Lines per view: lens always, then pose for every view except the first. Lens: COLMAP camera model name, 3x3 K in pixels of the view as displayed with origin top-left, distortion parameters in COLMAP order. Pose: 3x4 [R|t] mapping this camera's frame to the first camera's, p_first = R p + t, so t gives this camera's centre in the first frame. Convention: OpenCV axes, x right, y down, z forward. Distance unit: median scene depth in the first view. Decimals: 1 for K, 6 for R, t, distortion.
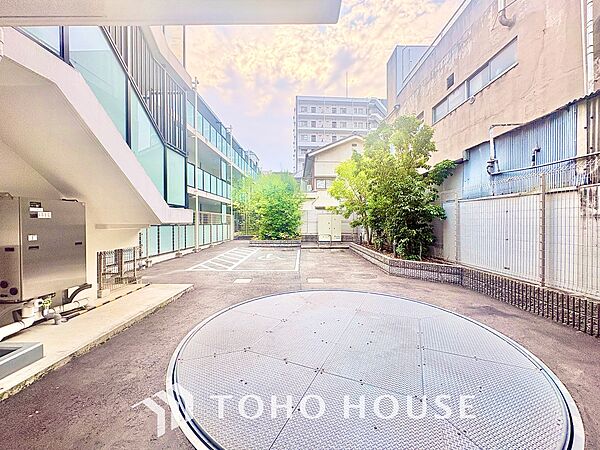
lens RADIAL K [[241.6, 0, 300.6], [0, 241.6, 224.4], [0, 0, 1]] dist [-0.000771, -0.000286]
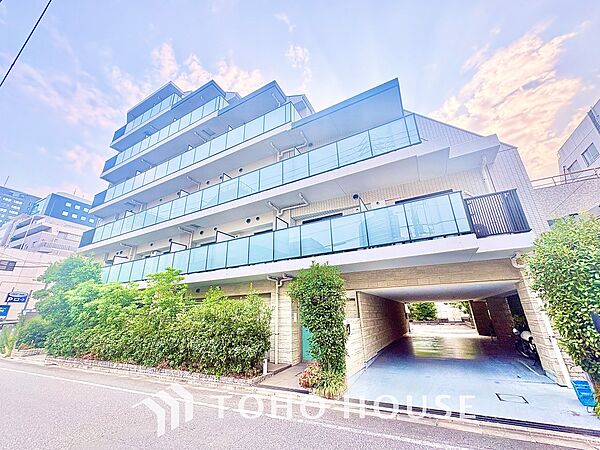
lens RADIAL K [[241.6, 0, 298.8], [0, 241.6, 223.6], [0, 0, 1]] dist [-0.000771, -0.000286]
pose [[0.881125, -0.184416, -0.435443, -0.001525], [0.016630, 0.932338, -0.361207, 0.012761], [0.472592, 0.311027, 0.824572, -1.452810]]
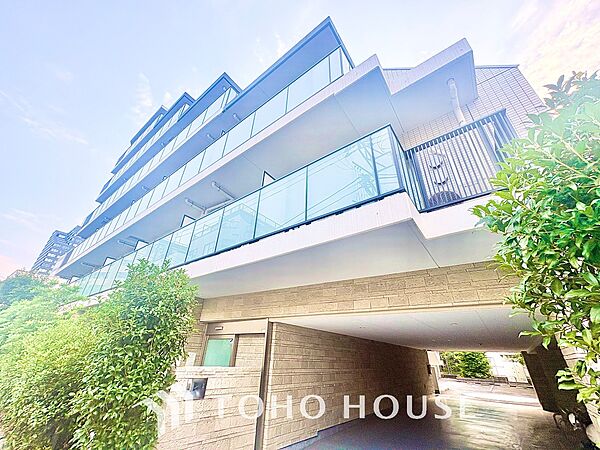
lens RADIAL K [[241.6, 0, 299.6], [0, 241.6, 224.8], [0, 0, 1]] dist [-0.000771, -0.000286]
pose [[0.797907, -0.264388, -0.541704, 0.103237], [-0.042378, 0.871848, -0.487941, 0.005670], [0.601289, 0.412287, 0.684449, -1.155460]]
